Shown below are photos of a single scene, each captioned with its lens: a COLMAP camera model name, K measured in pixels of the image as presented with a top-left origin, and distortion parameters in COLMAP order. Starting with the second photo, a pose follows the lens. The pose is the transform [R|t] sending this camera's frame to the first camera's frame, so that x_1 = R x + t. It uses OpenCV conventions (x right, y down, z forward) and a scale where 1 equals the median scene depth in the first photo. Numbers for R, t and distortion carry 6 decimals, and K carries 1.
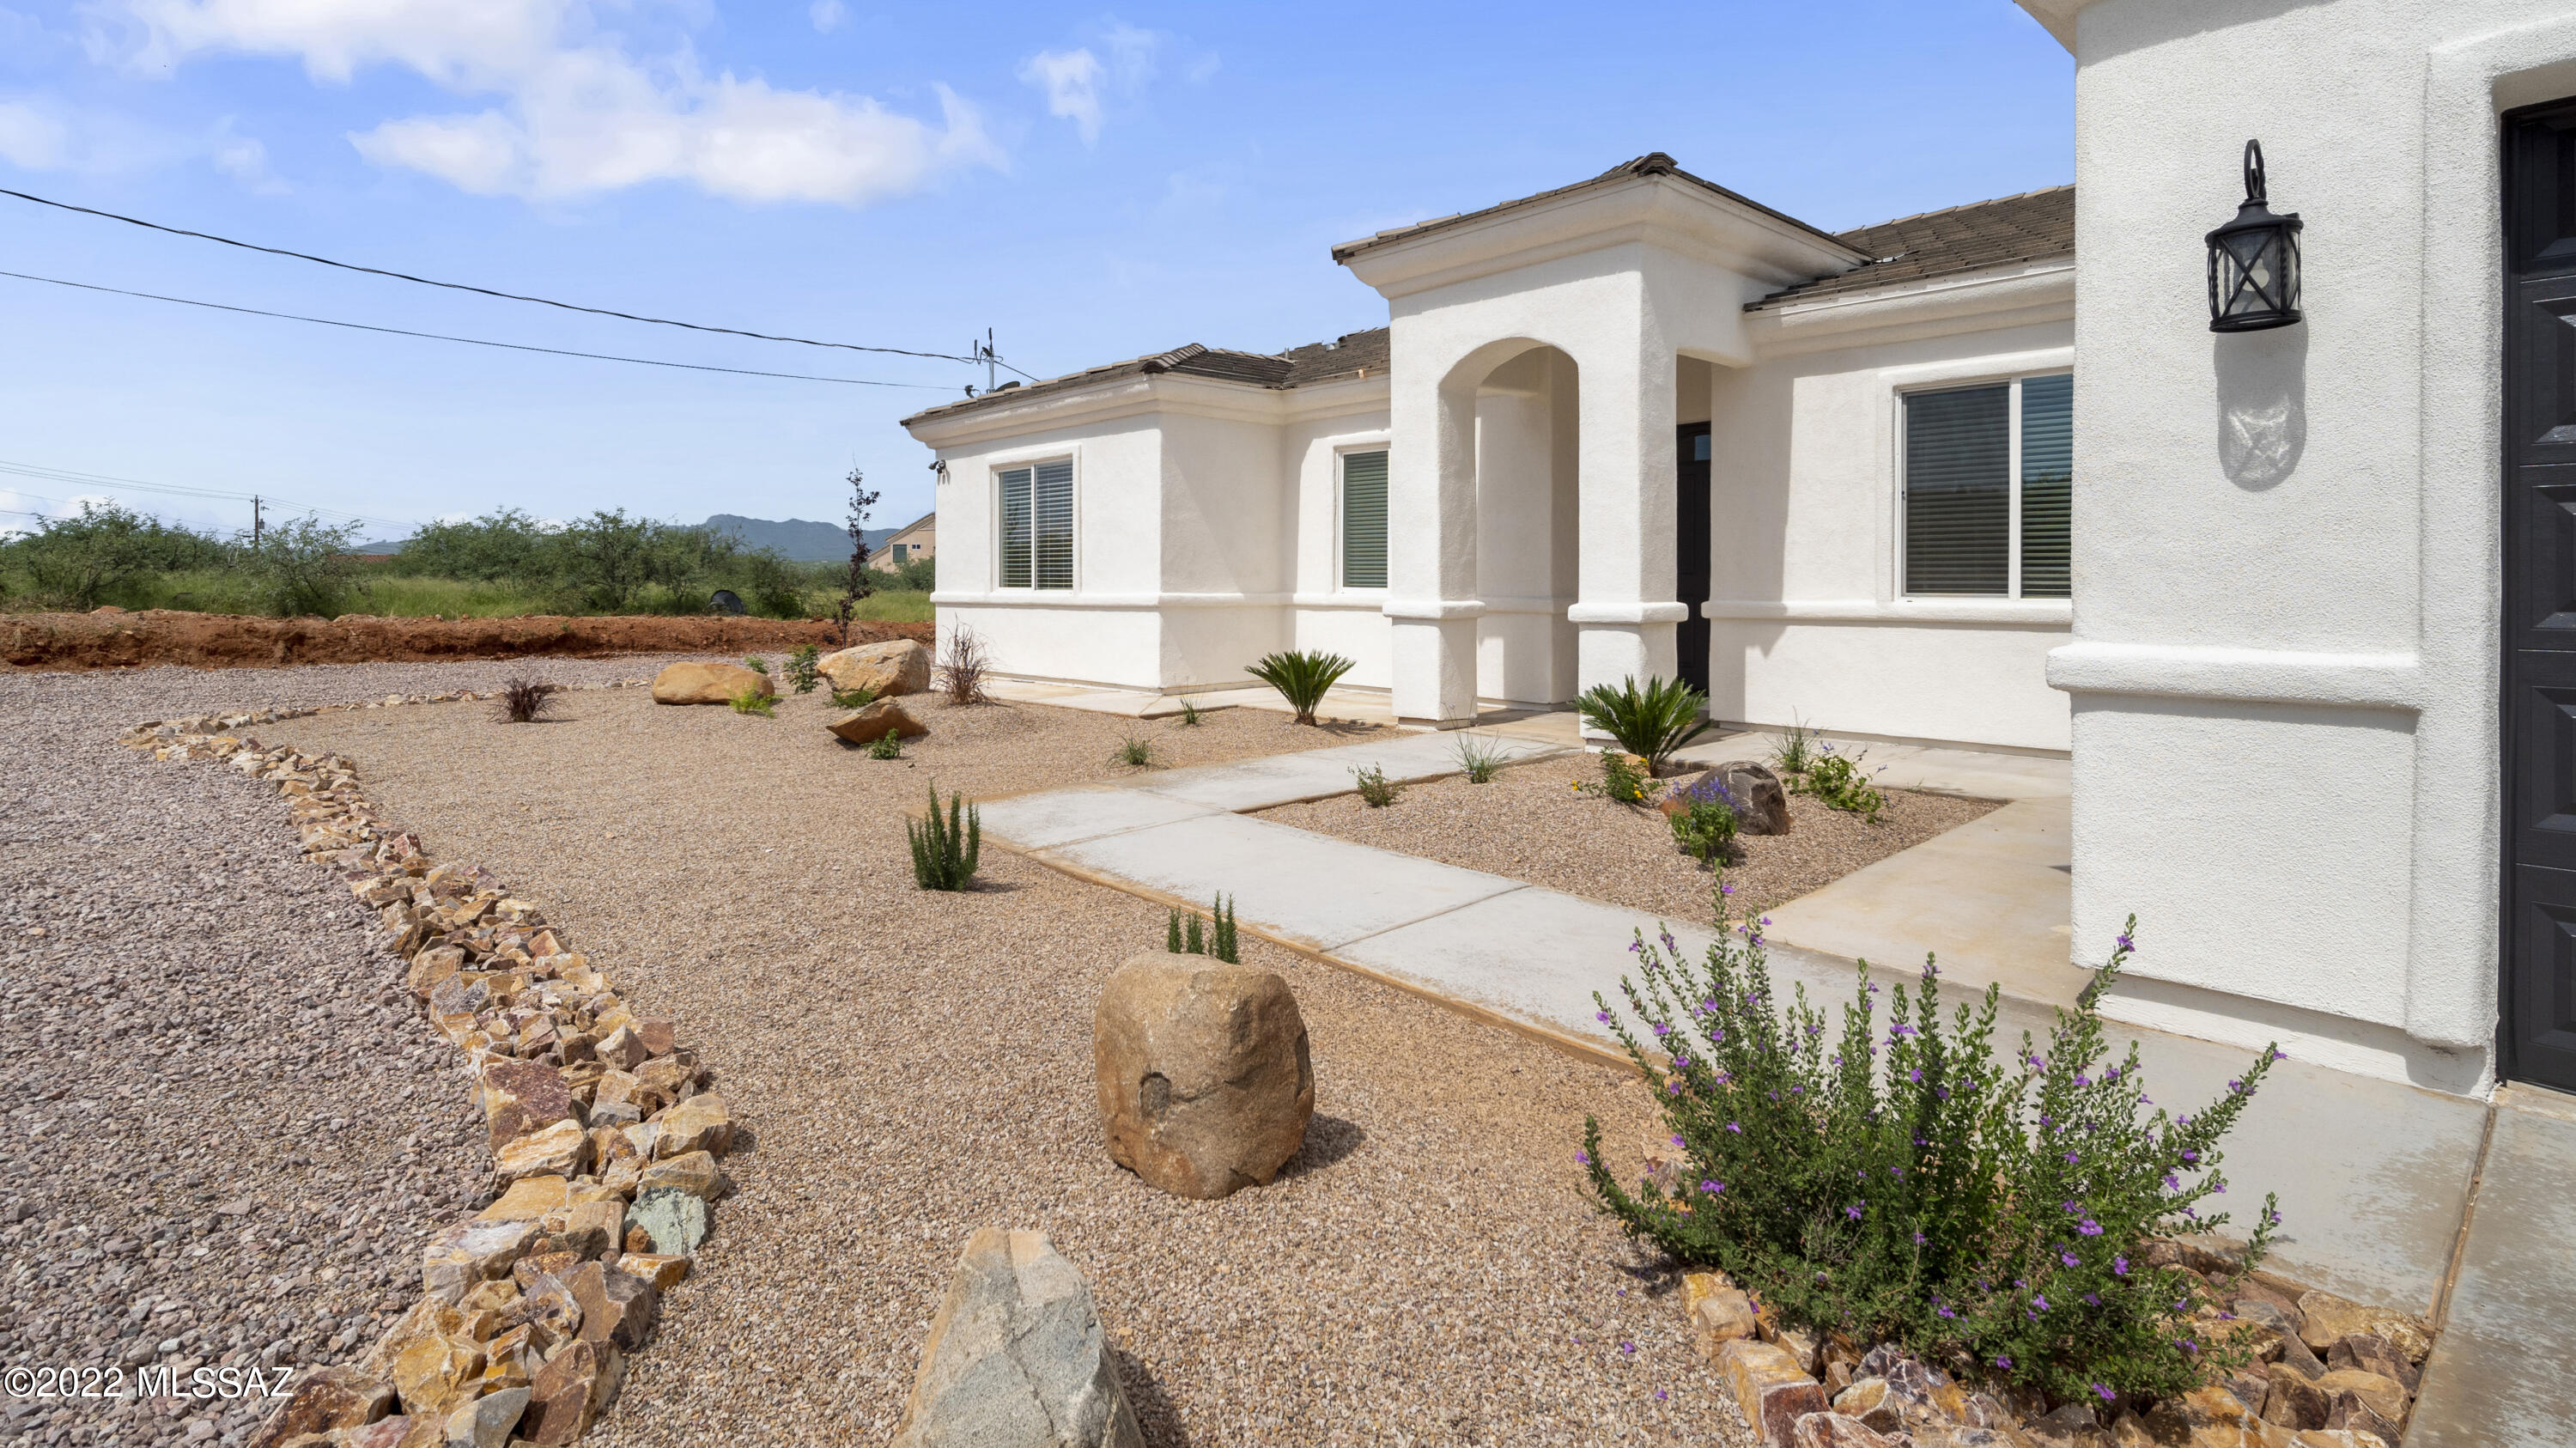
lens RADIAL K [[1224.1, 0, 1267.5], [0, 1224.1, 627.6], [0, 0, 1]] dist [-0.002978, -0.000577]
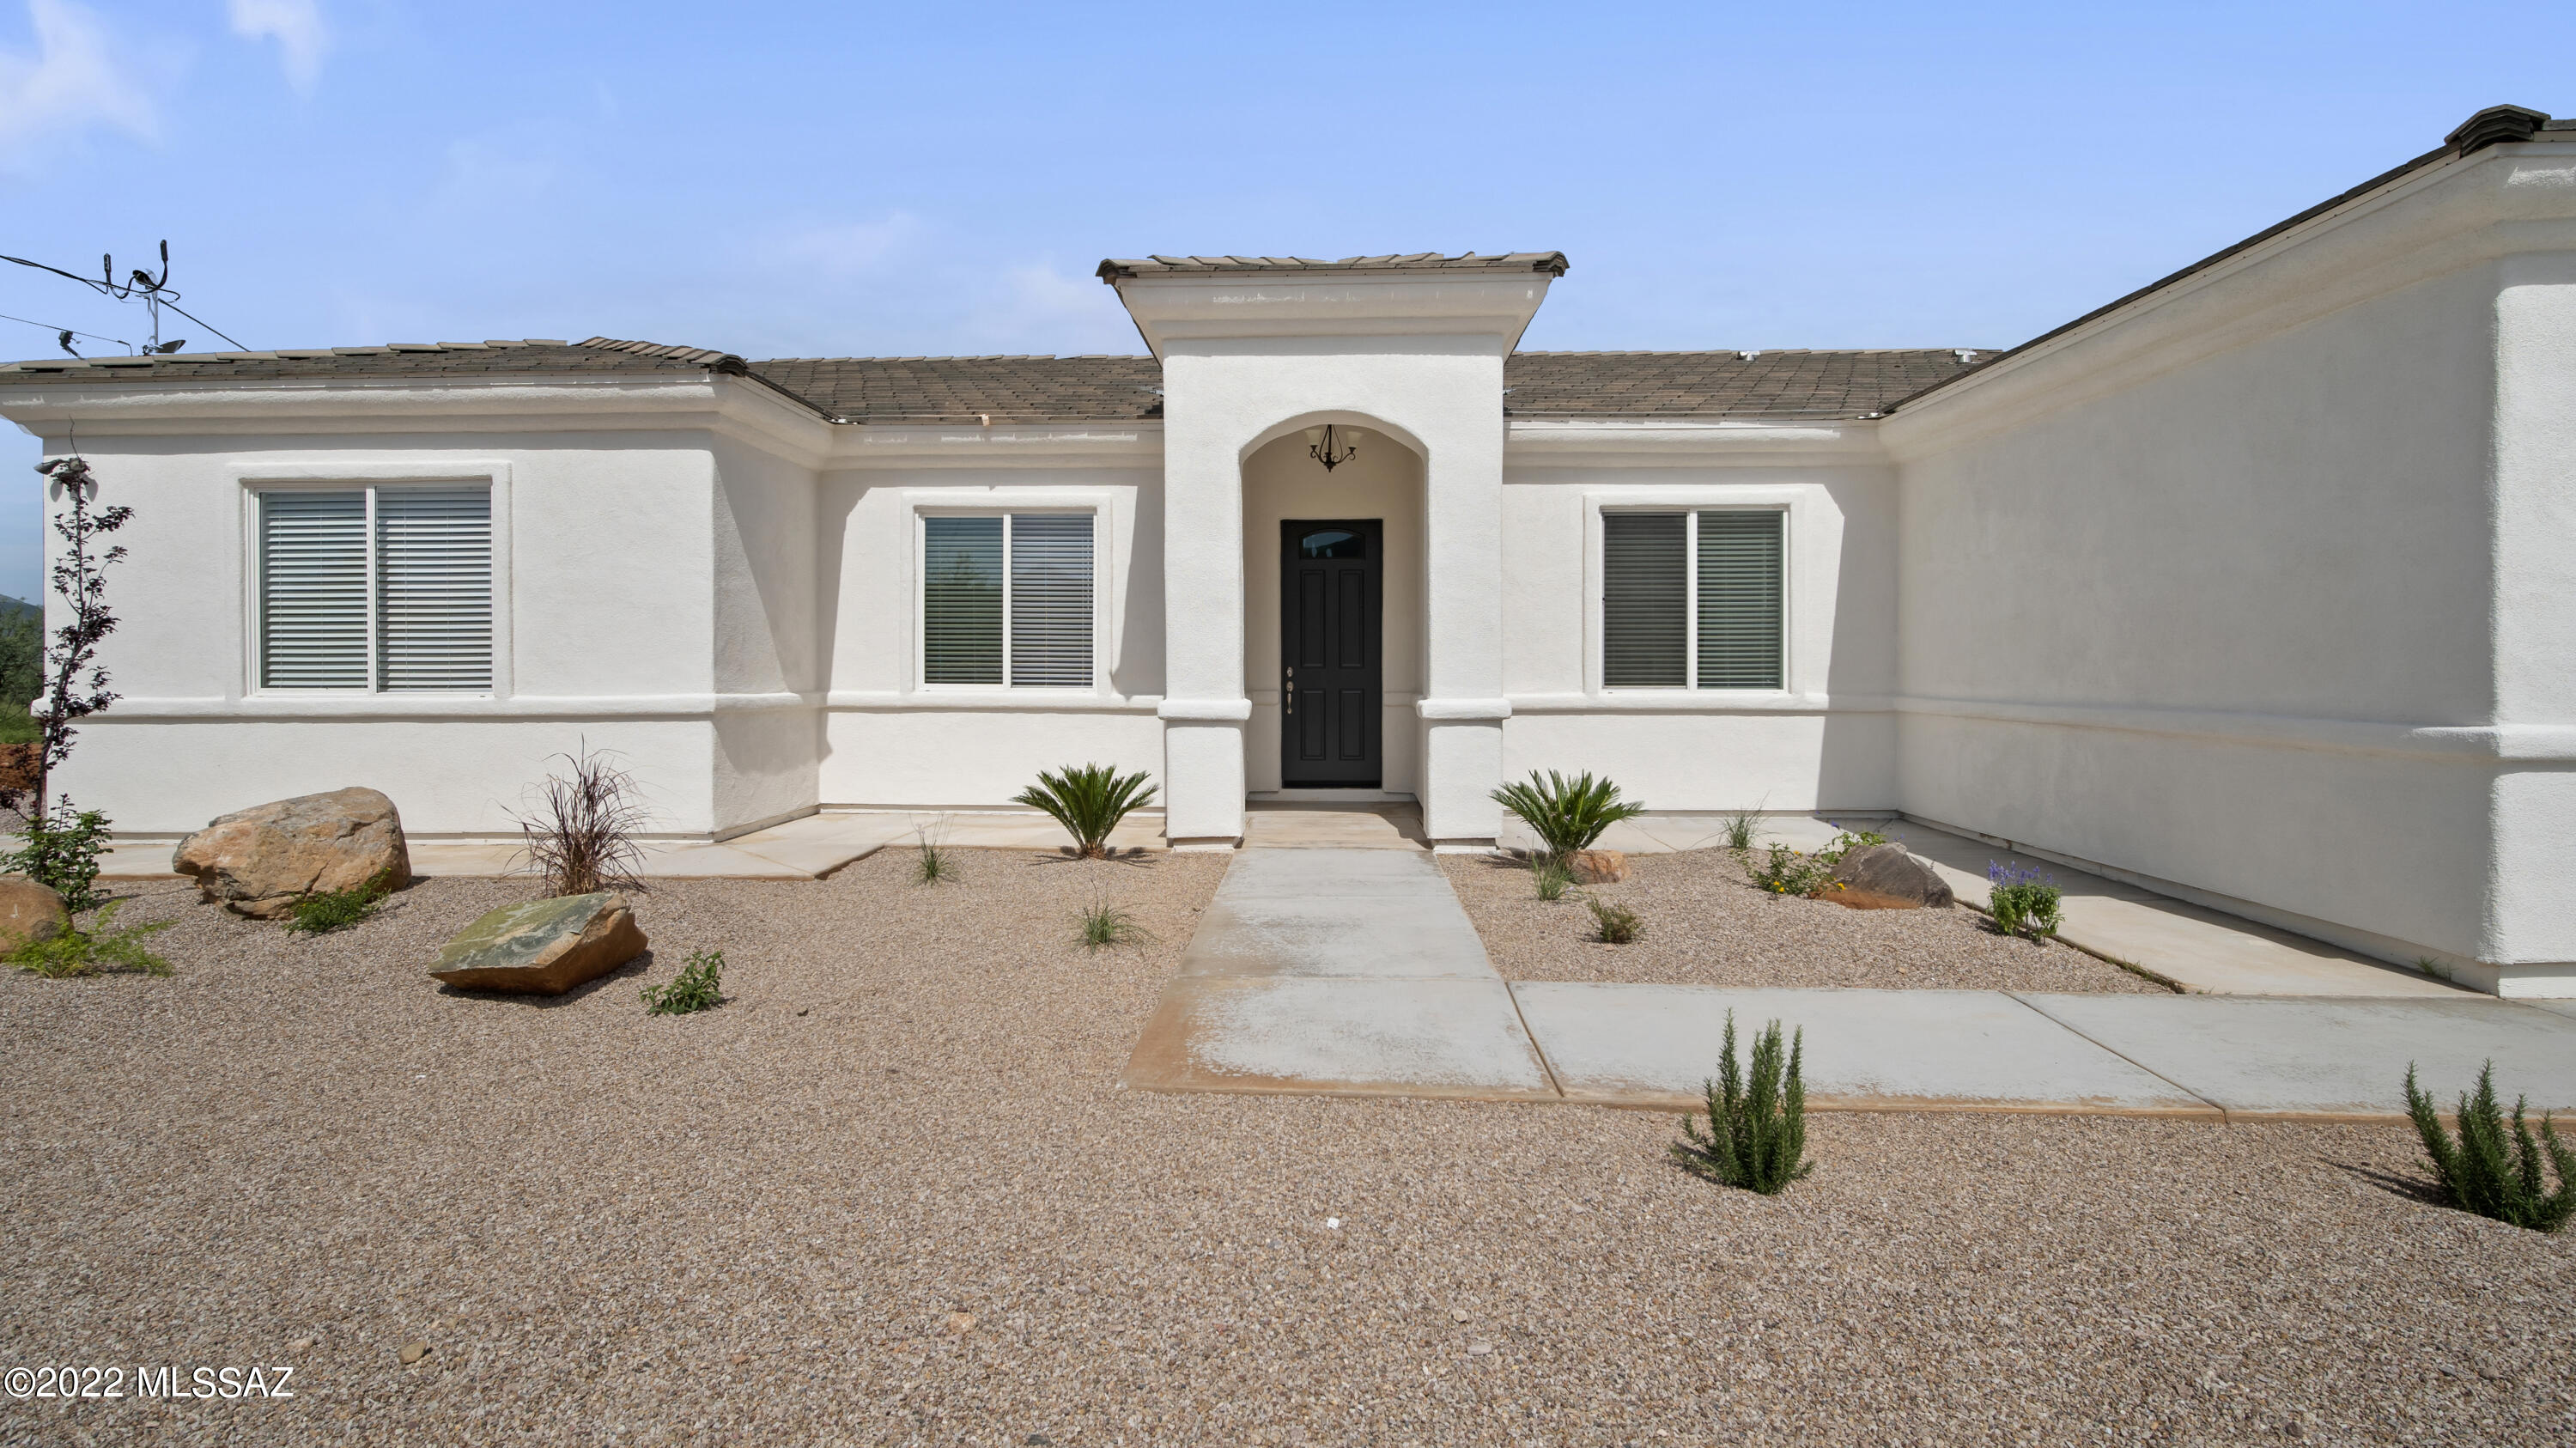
lens RADIAL K [[1186.3, 0, 1275.5], [0, 1186.3, 693.1], [0, 0, 1]] dist [-0.003654, -0.000875]
pose [[0.696746, -0.011532, 0.717225, -0.420887], [0.028084, 0.999543, -0.011210, -0.014949], [-0.716768, 0.027953, 0.696751, 0.379281]]
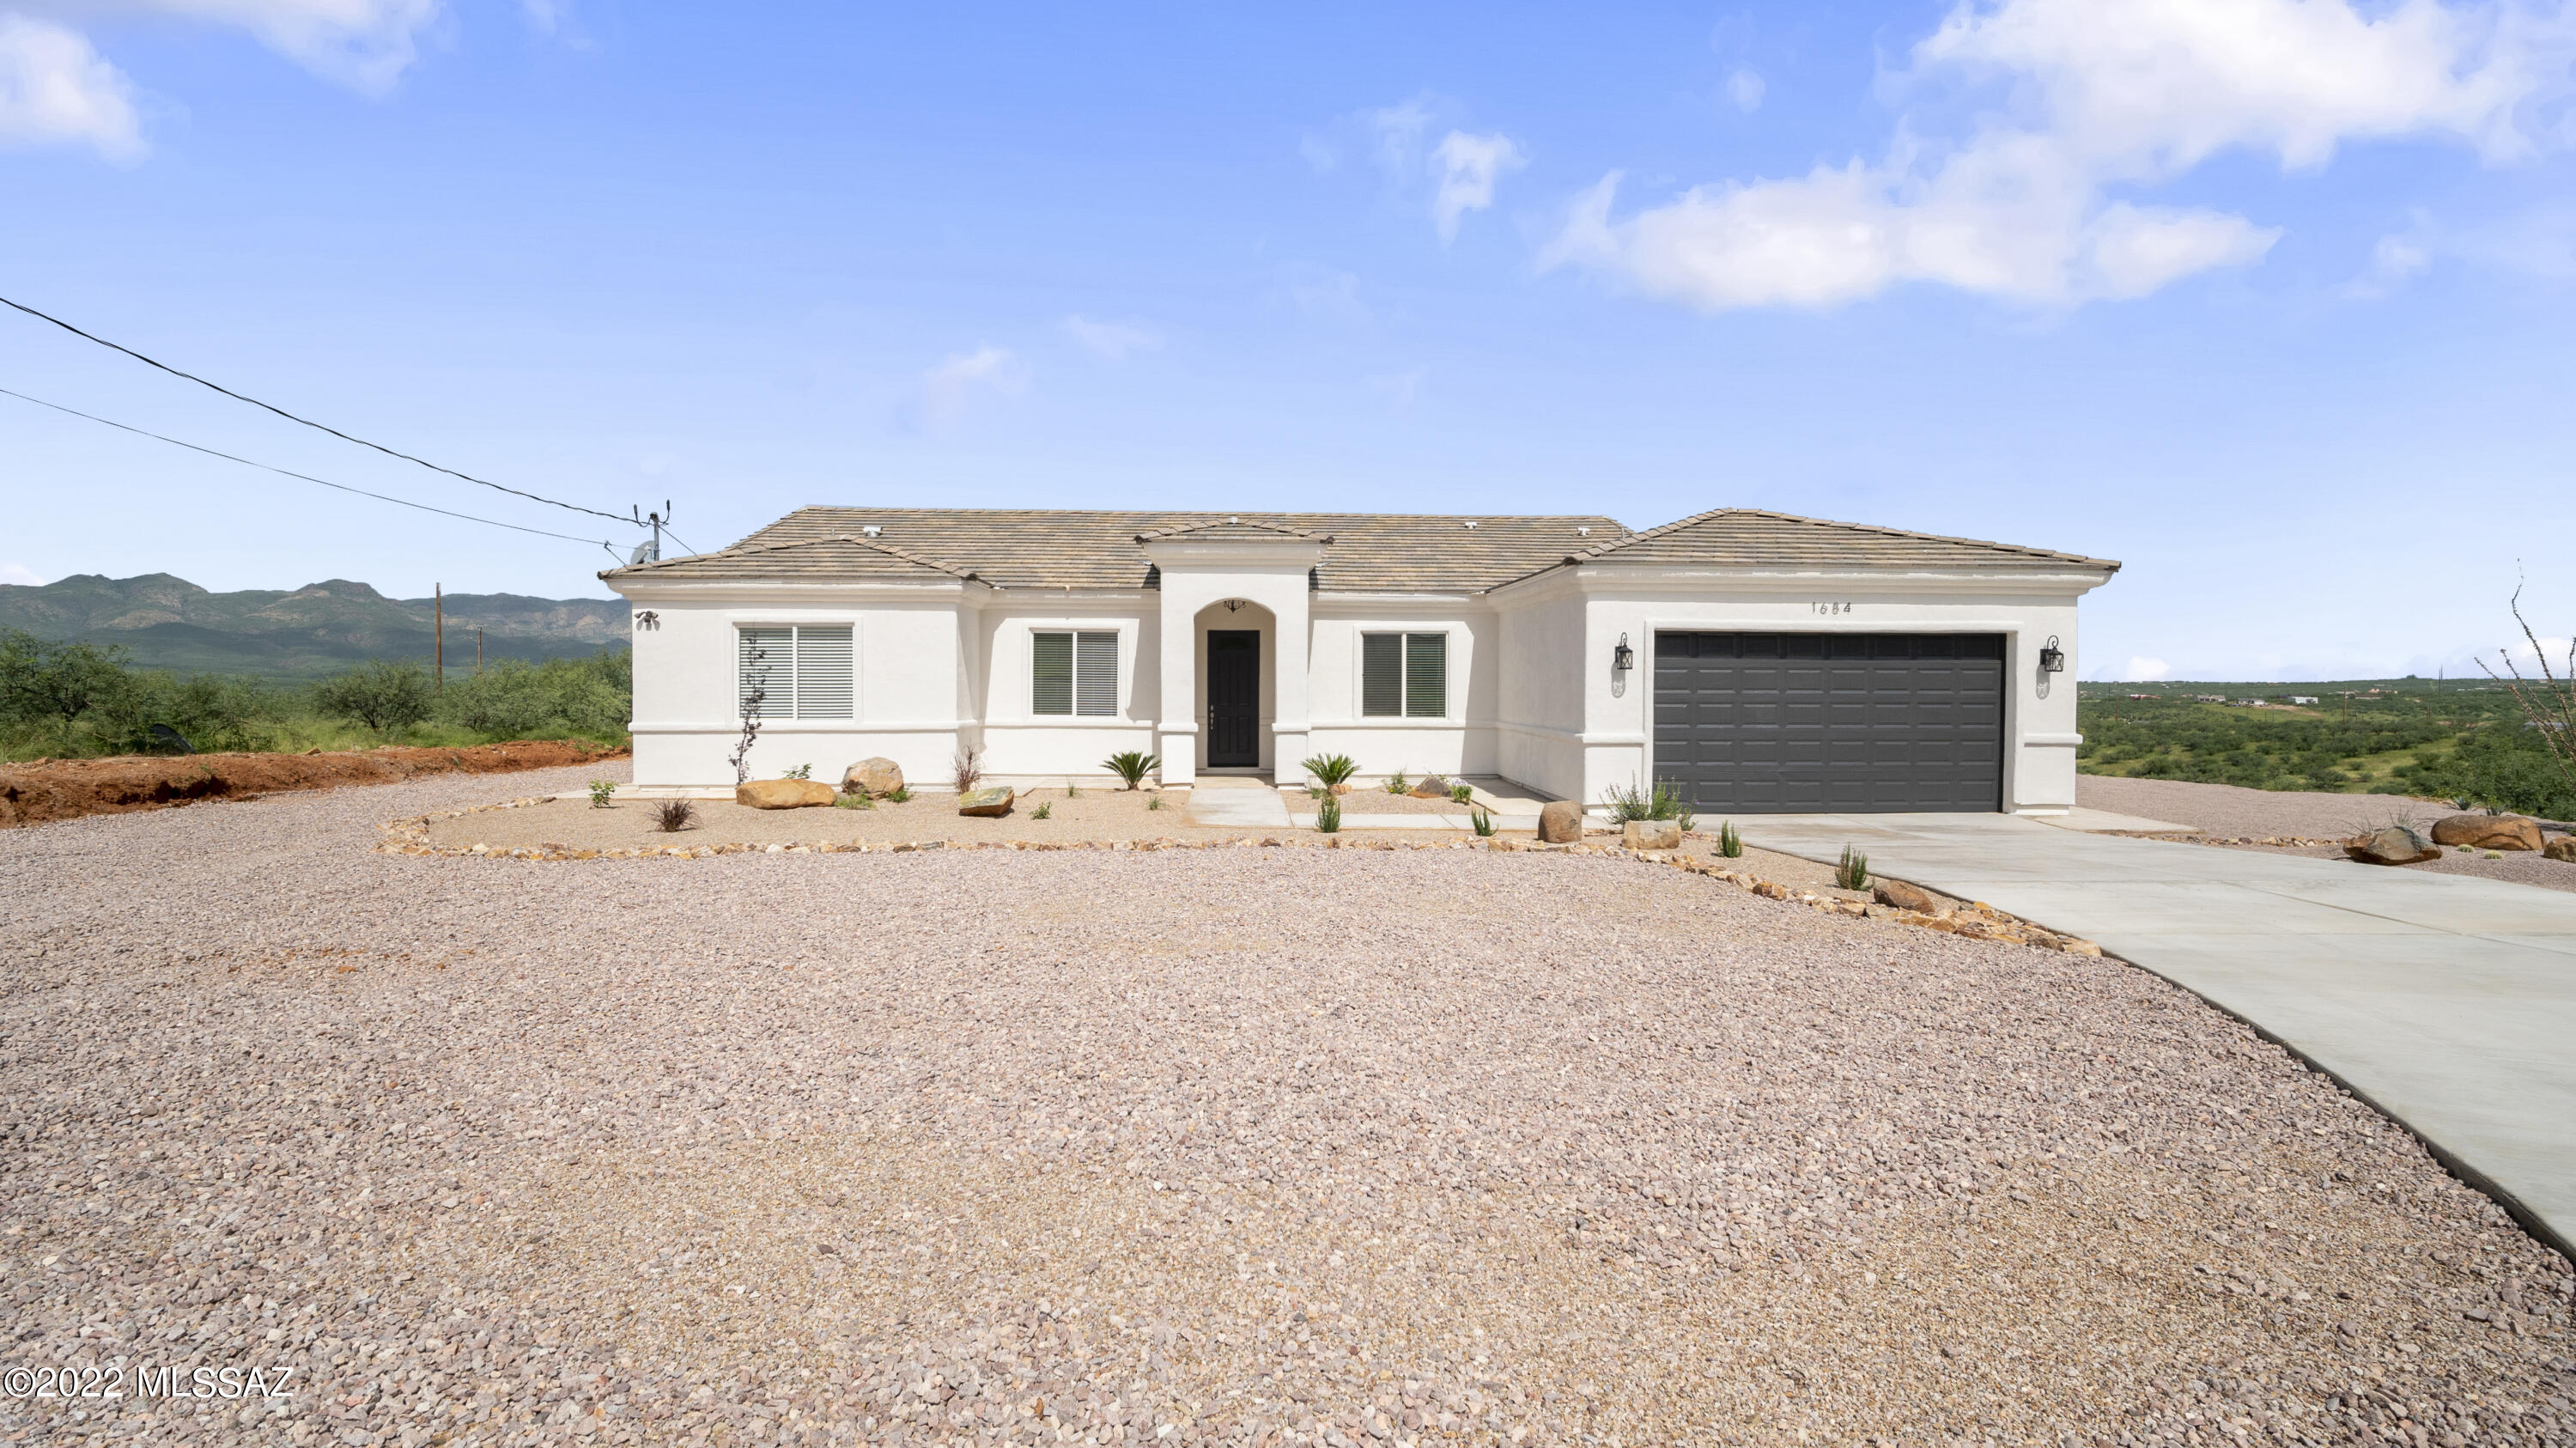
lens RADIAL K [[1186.3, 0, 1275.5], [0, 1186.3, 693.1], [0, 0, 1]] dist [-0.003654, -0.000875]
pose [[0.634988, -0.002937, 0.772516, -1.193795], [0.027640, 0.999439, -0.018919, -0.028711], [-0.772027, 0.033366, 0.634713, -0.303873]]
